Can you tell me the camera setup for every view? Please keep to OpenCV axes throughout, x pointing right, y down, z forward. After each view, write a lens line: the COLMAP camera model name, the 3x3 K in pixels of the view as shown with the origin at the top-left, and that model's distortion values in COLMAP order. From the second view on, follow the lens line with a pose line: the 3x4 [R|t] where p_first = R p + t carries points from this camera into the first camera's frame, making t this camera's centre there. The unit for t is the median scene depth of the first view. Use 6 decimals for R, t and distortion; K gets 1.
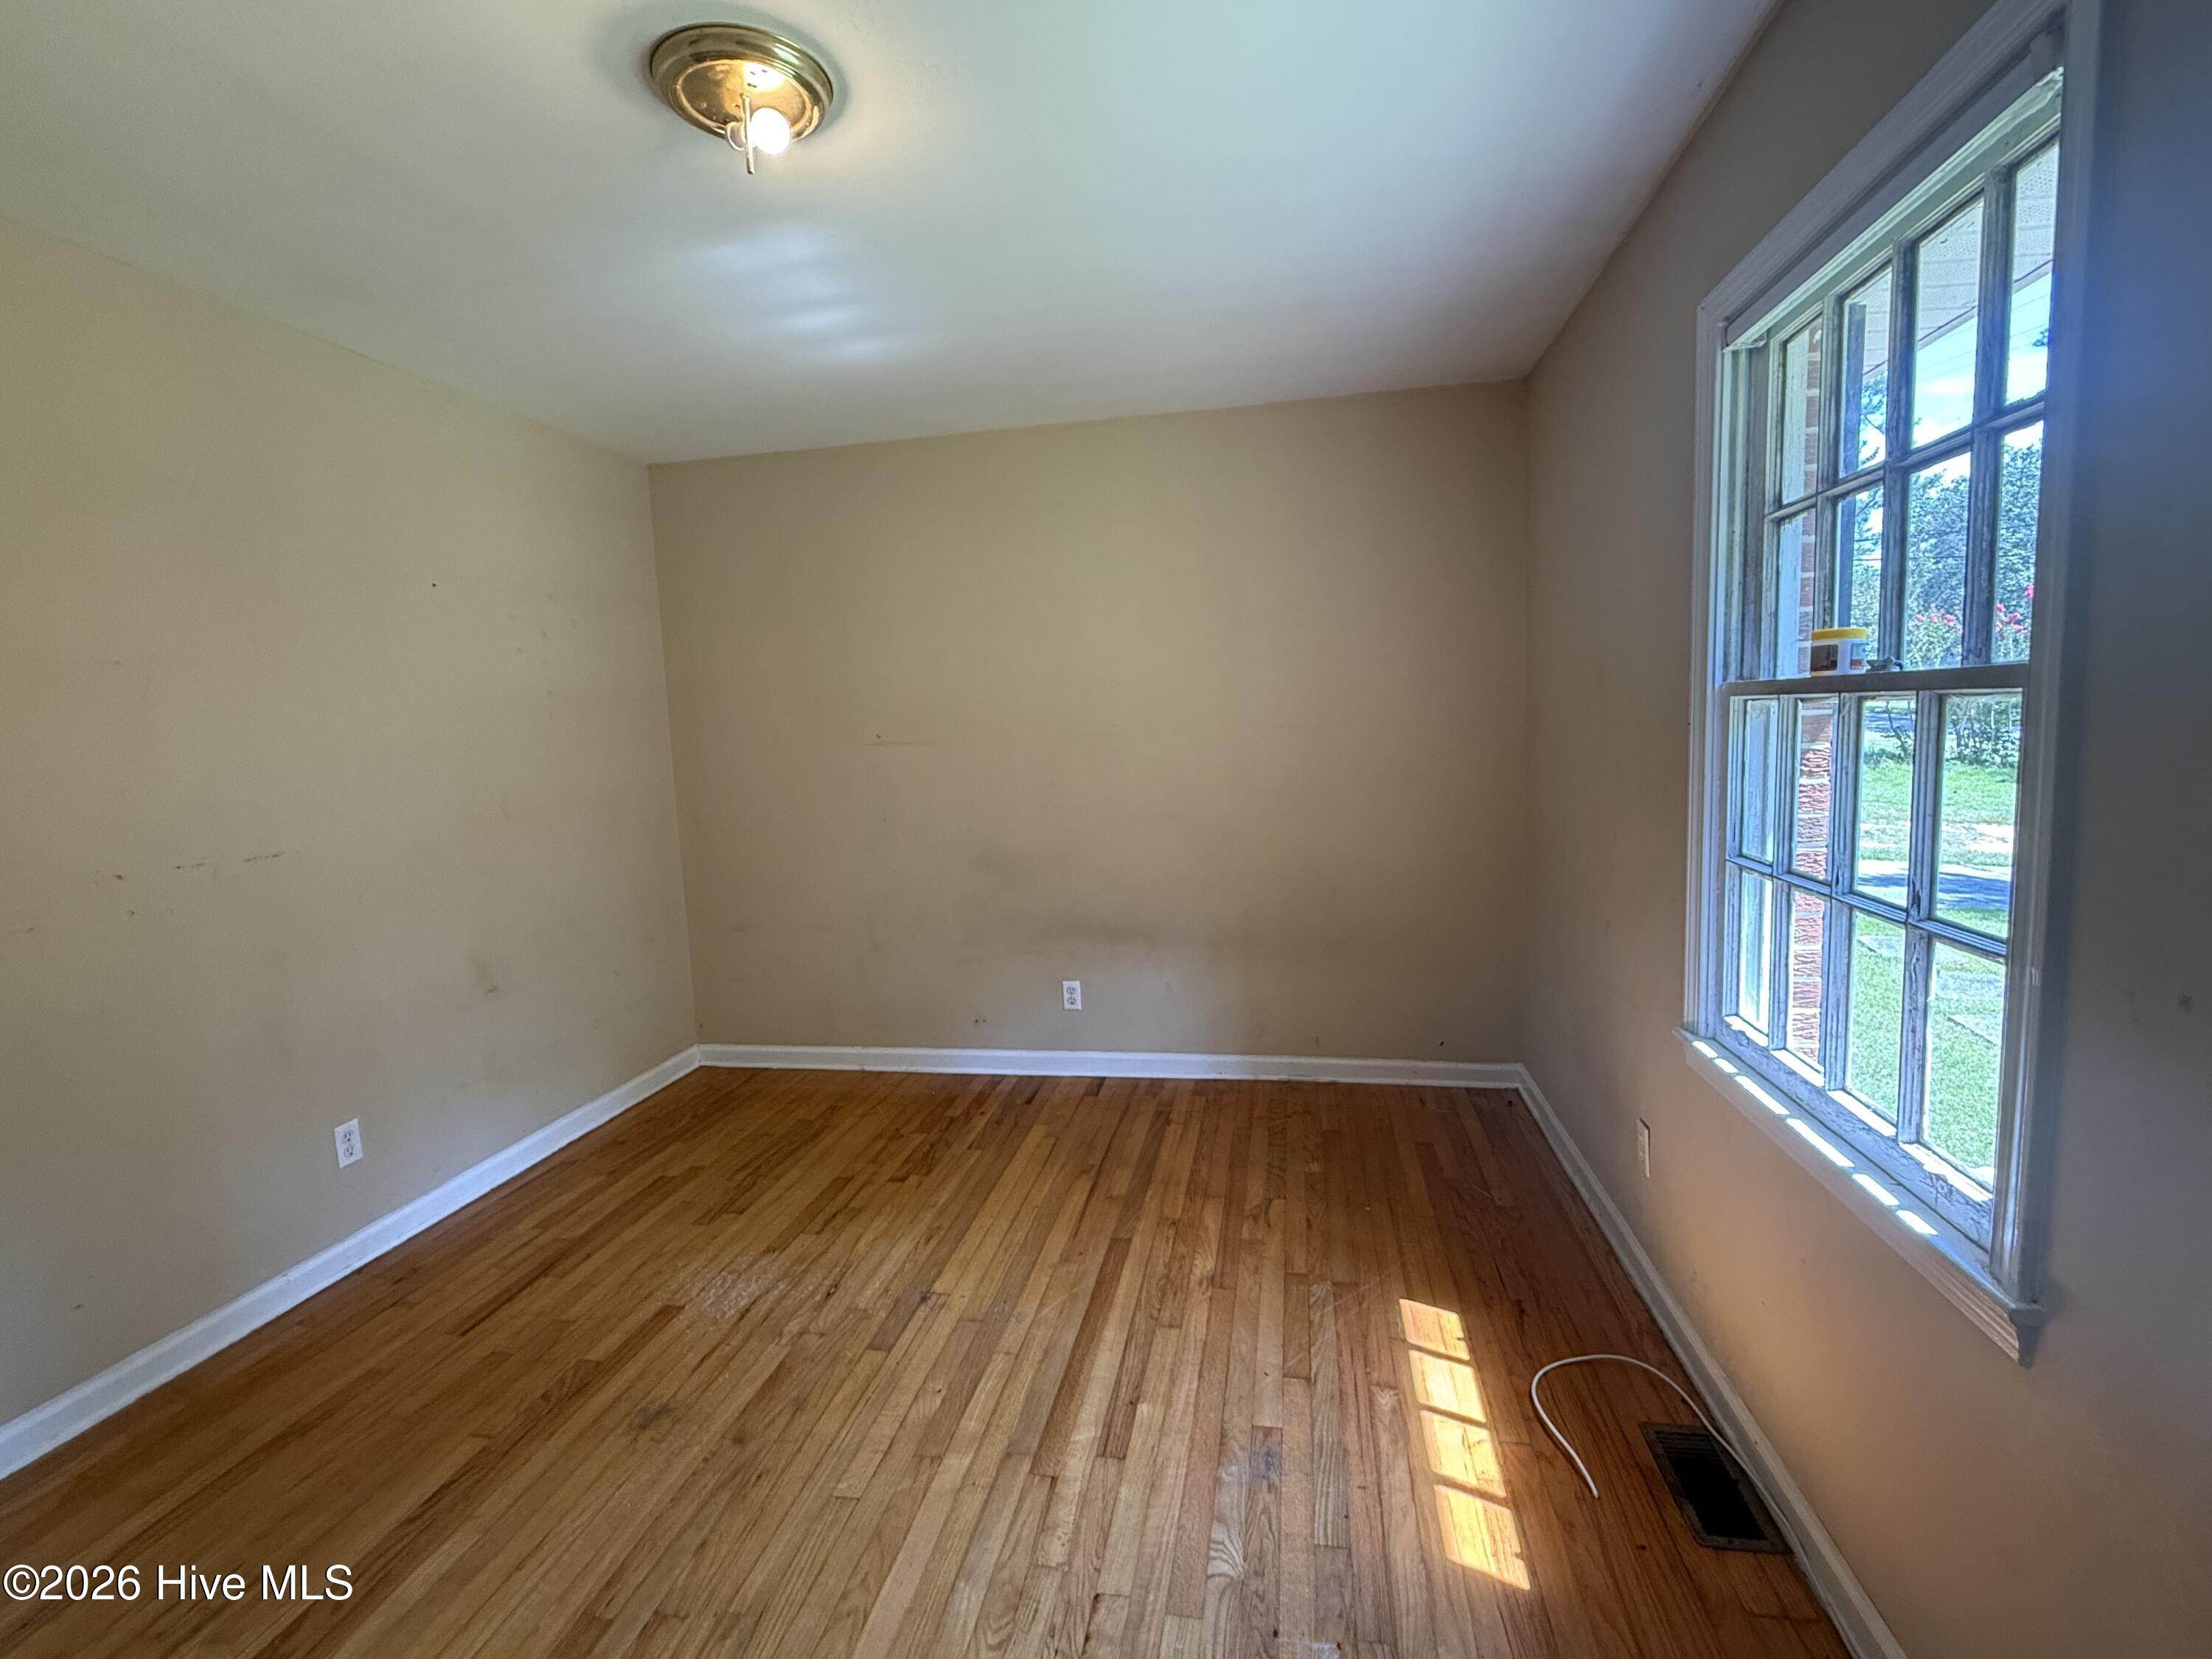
lens RADIAL K [[996.5, 0, 1110.9], [0, 996.5, 828.4], [0, 0, 1]] dist [0.000608, -0.000148]
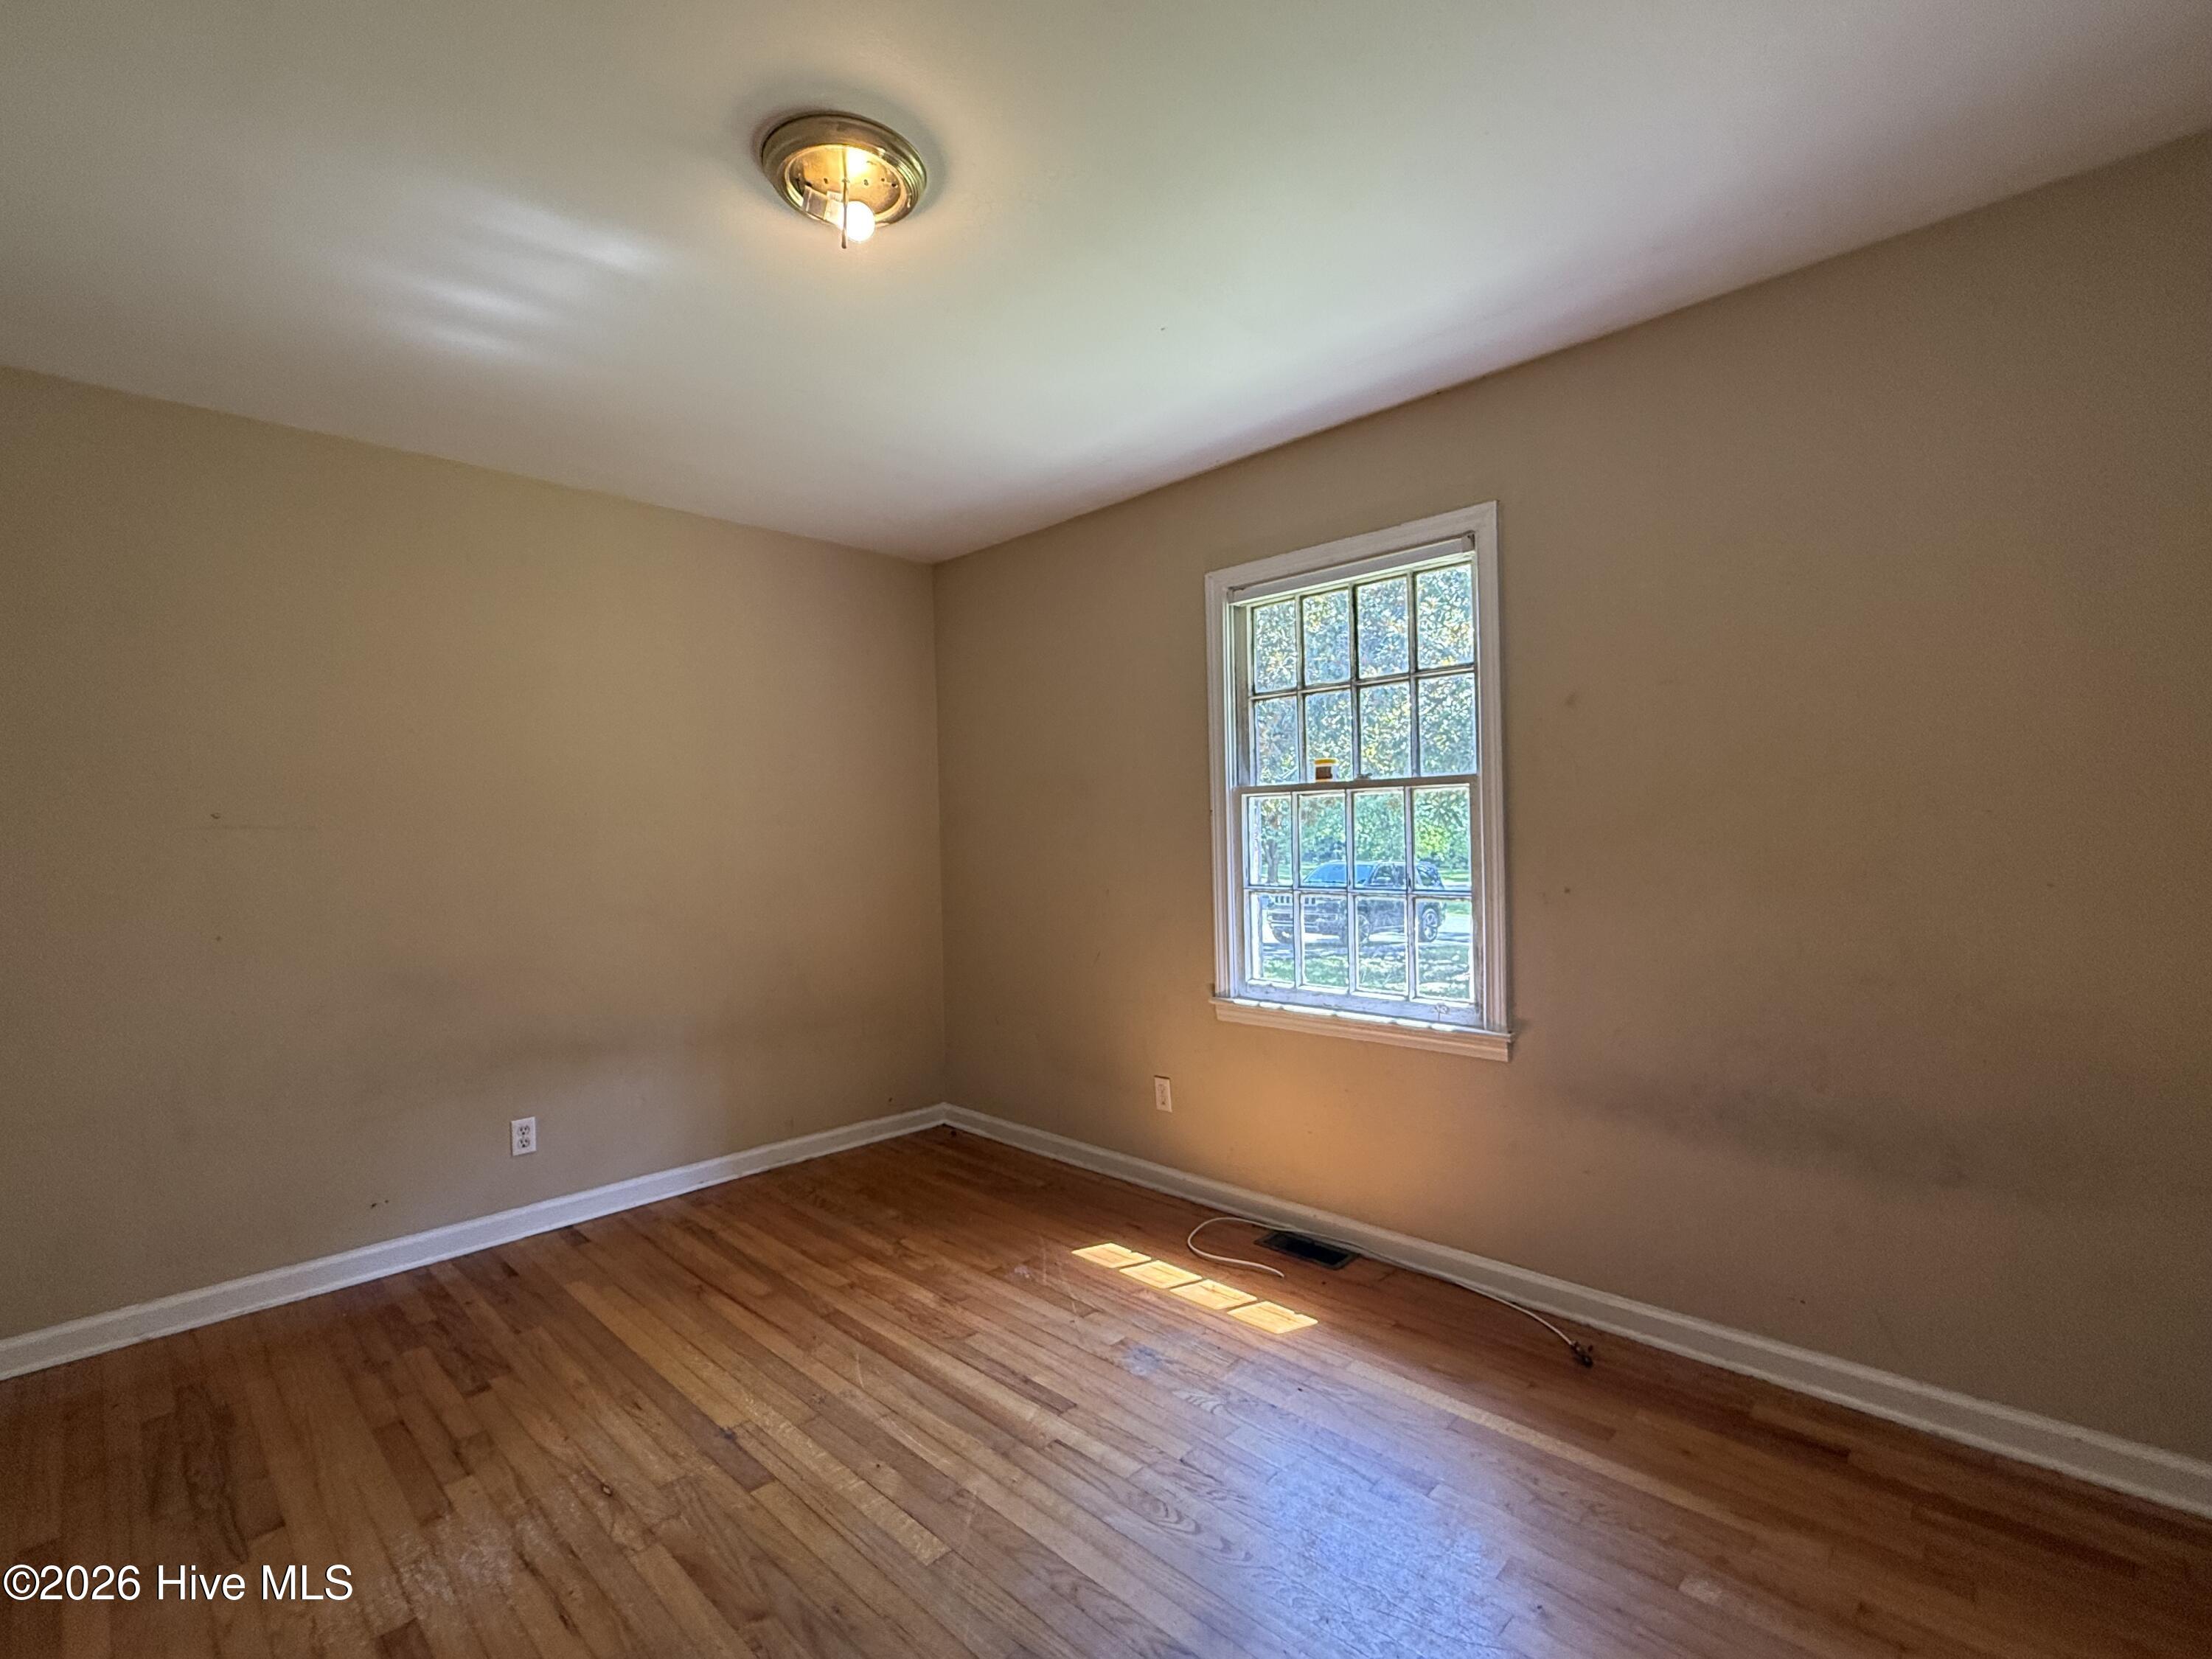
lens RADIAL K [[996.5, 0, 1095.1], [0, 996.5, 826.9], [0, 0, 1]] dist [0.000608, -0.000148]
pose [[0.561006, 0.036858, 0.826990, -0.660632], [0.086755, 0.990889, -0.103015, 0.055930], [-0.823253, 0.129538, 0.552698, 0.167898]]
